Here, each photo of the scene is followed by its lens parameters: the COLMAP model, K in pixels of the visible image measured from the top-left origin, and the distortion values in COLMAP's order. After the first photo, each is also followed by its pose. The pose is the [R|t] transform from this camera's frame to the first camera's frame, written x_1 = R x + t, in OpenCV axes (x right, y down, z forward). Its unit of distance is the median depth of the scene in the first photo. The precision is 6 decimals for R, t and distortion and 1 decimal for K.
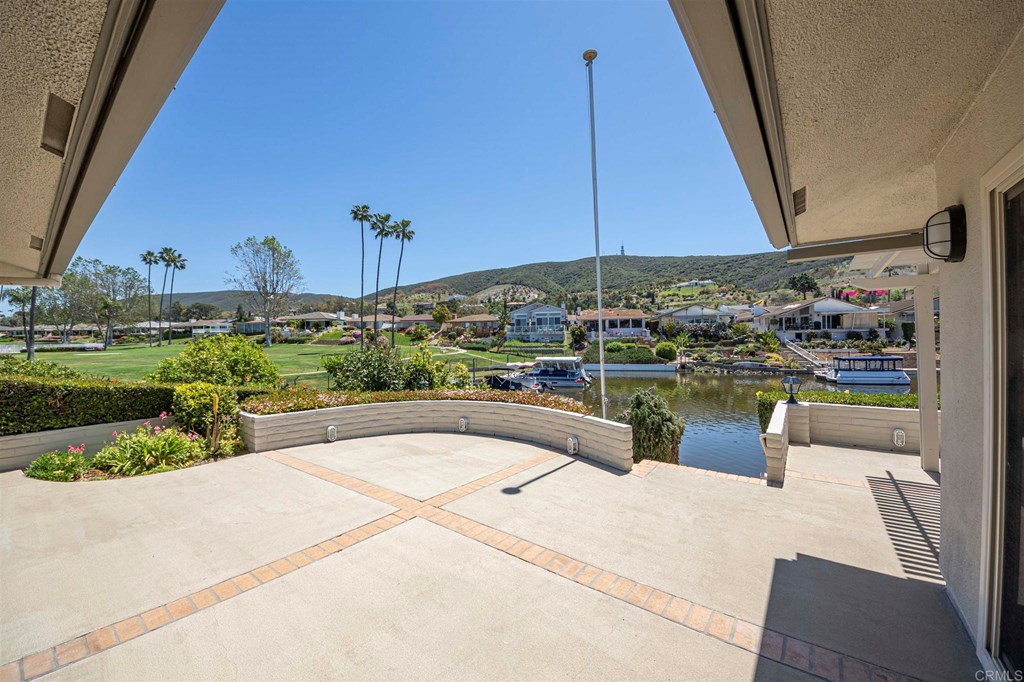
lens RADIAL K [[392.3, 0, 492.4], [0, 392.3, 343.9], [0, 0, 1]] dist [-0.023926, -0.003000]
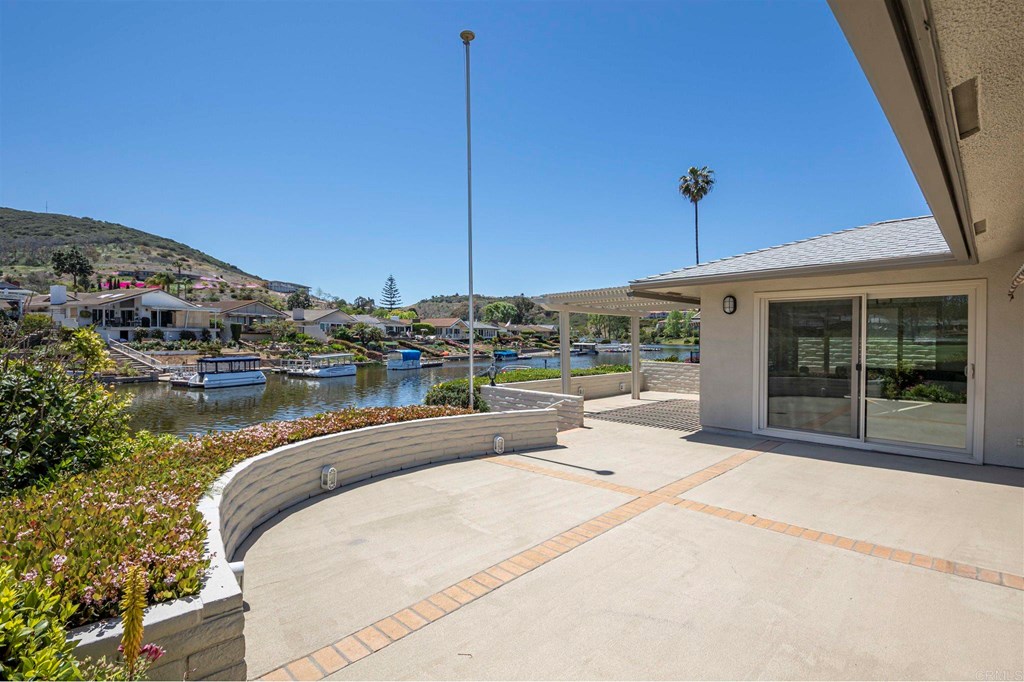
lens RADIAL K [[477.5, 0, 539.0], [0, 477.5, 348.5], [0, 0, 1]] dist [0.012051, -0.010335]
pose [[0.083884, -0.005219, 0.996462, -0.105905], [-0.001998, 0.999983, 0.005405, 0.000649], [-0.996474, -0.002444, 0.083872, 0.084883]]
